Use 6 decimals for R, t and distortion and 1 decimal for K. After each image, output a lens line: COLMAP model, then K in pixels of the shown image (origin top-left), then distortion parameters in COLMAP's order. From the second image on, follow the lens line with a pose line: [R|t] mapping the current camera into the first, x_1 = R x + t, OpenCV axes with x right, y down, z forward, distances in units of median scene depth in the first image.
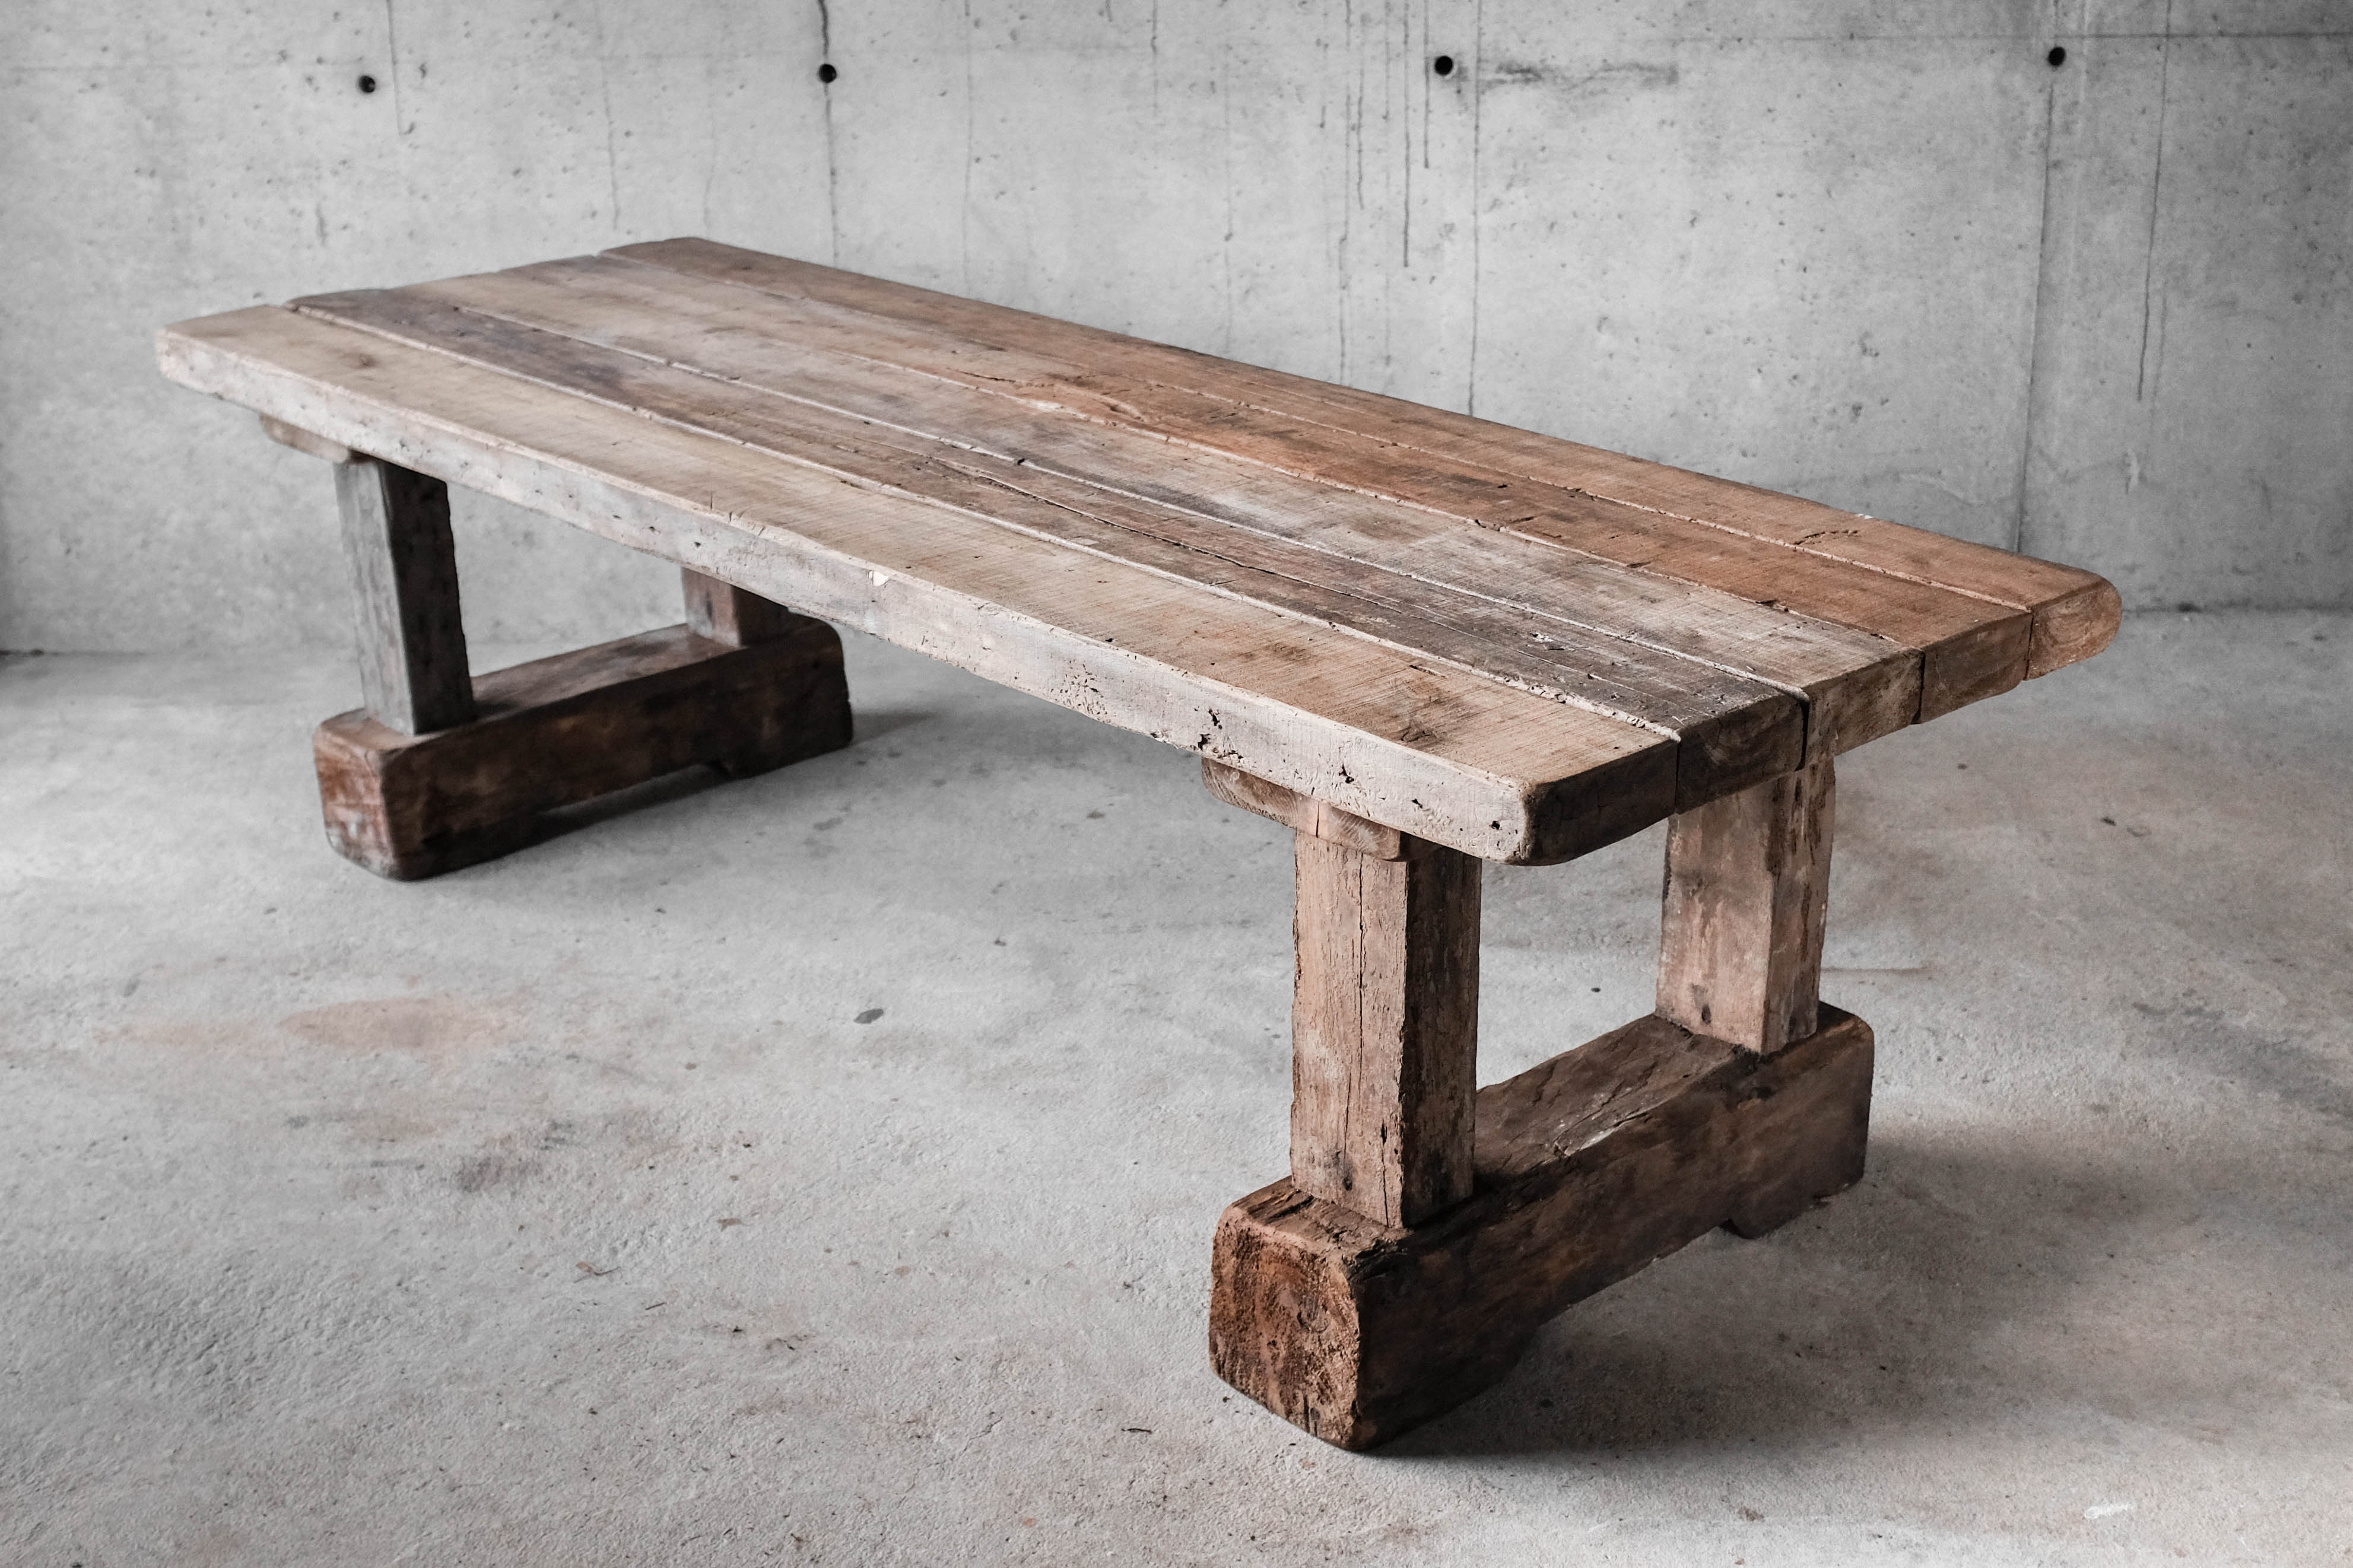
lens RADIAL K [[2901.6, 0, 1228.3], [0, 2901.6, 677.5], [0, 0, 1]] dist [-0.098281, 0.086423]
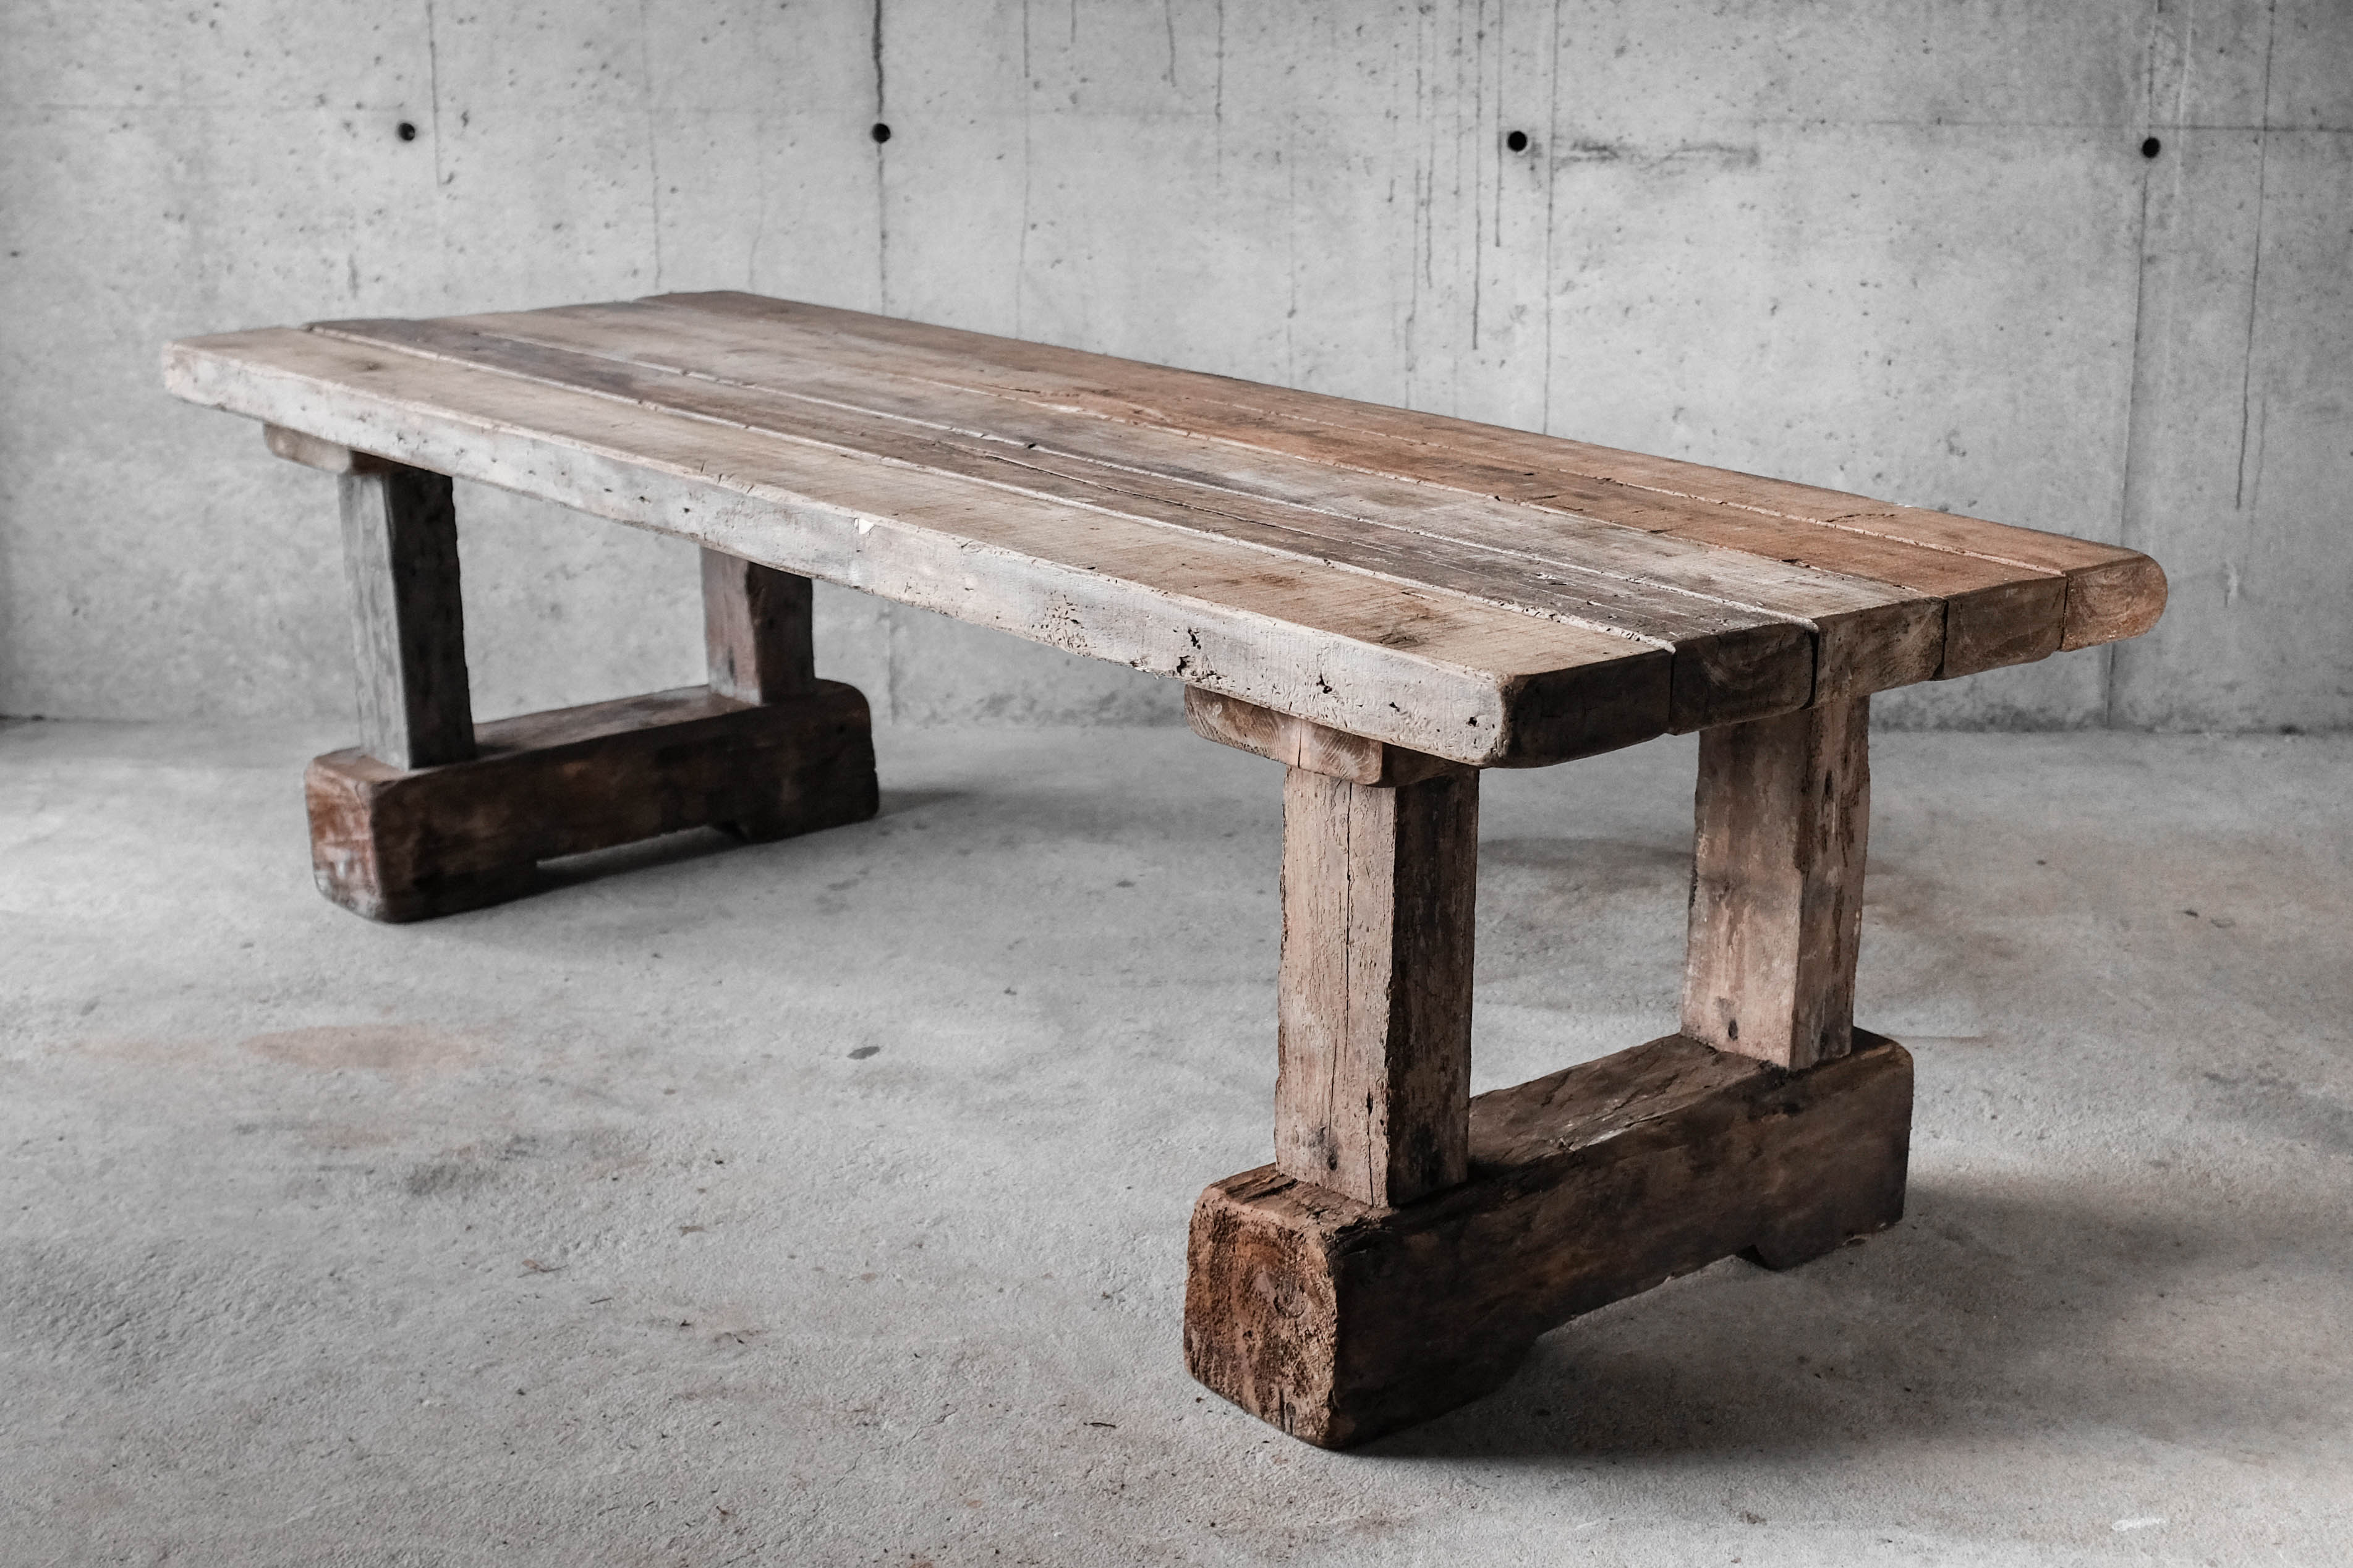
lens RADIAL K [[3024.9, 0, 1362.8], [0, 3024.9, 720.2], [0, 0, 1]] dist [-0.102946, 0.111369]
pose [[0.999700, 0.024499, 0.000326, 0.032360], [-0.024396, 0.996556, -0.079248, 0.074778], [-0.002266, 0.079216, 0.996855, 0.009002]]
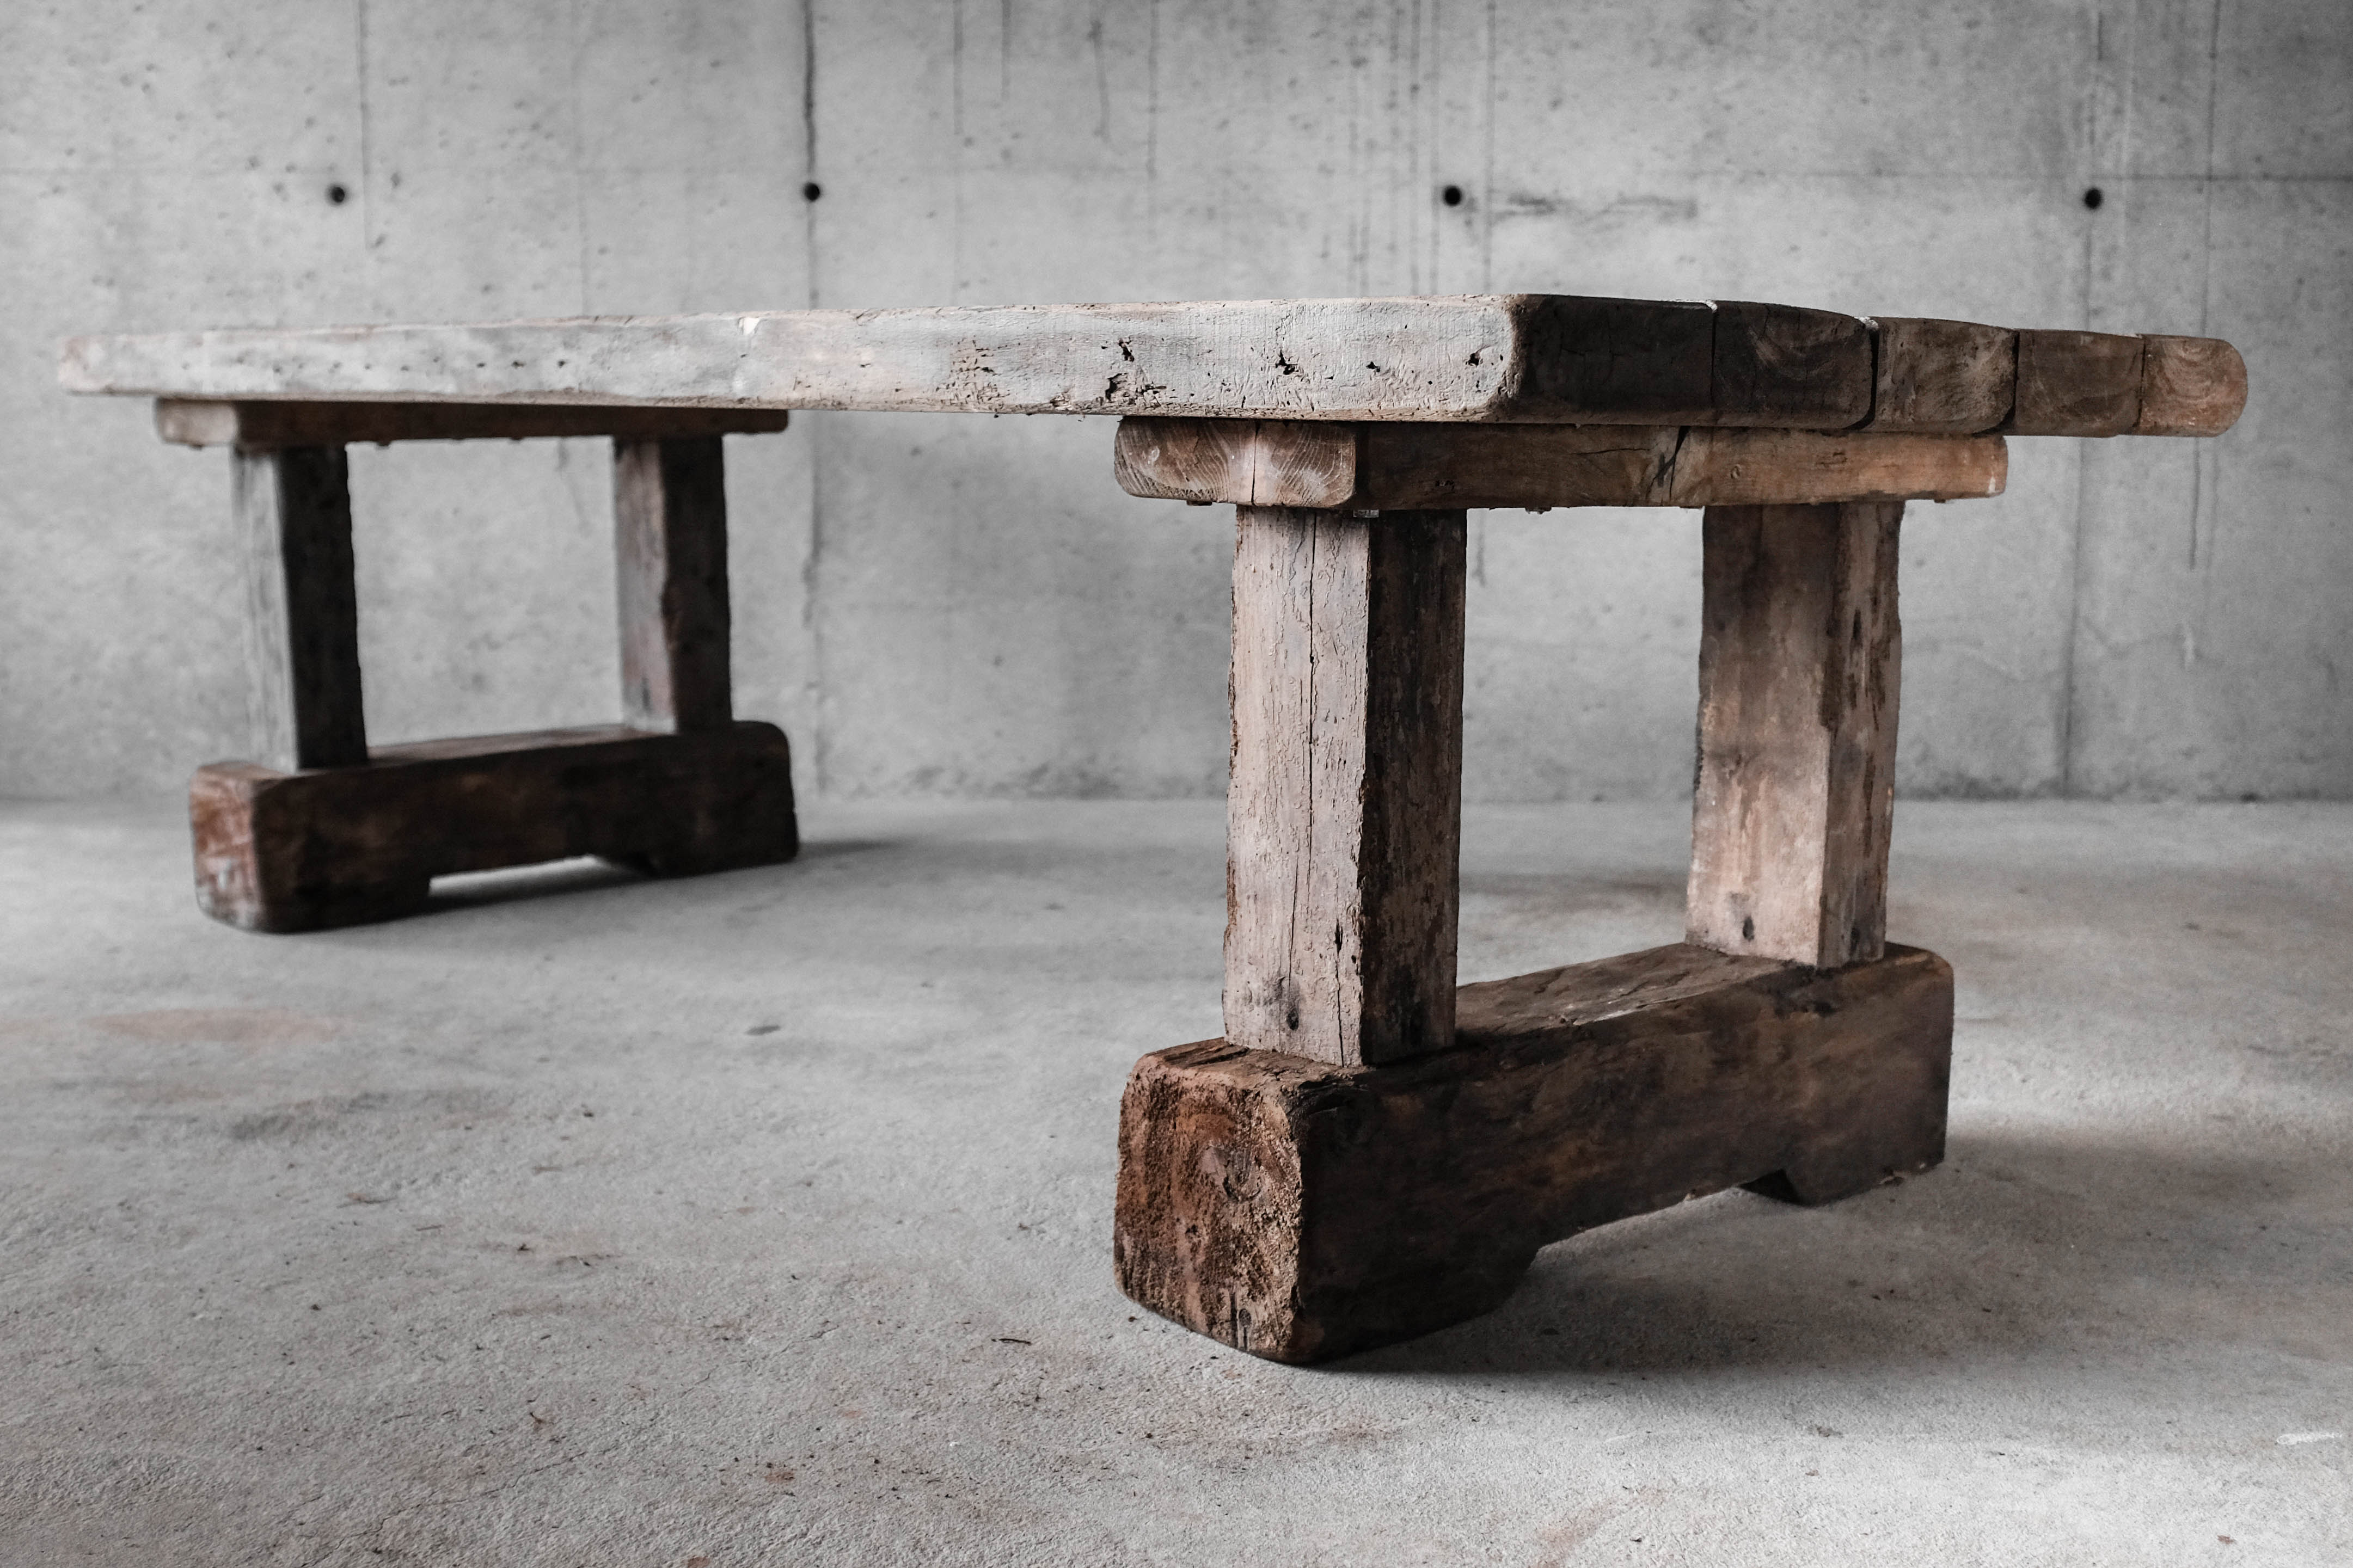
lens RADIAL K [[2675.4, 0, 1227.5], [0, 2675.4, 785.9], [0, 0, 1]] dist [-0.104378, 0.130110]
pose [[0.999628, 0.017877, -0.020603, 0.025528], [-0.021223, 0.984207, -0.175743, 0.163873], [0.017136, 0.176115, 0.984220, 0.192663]]
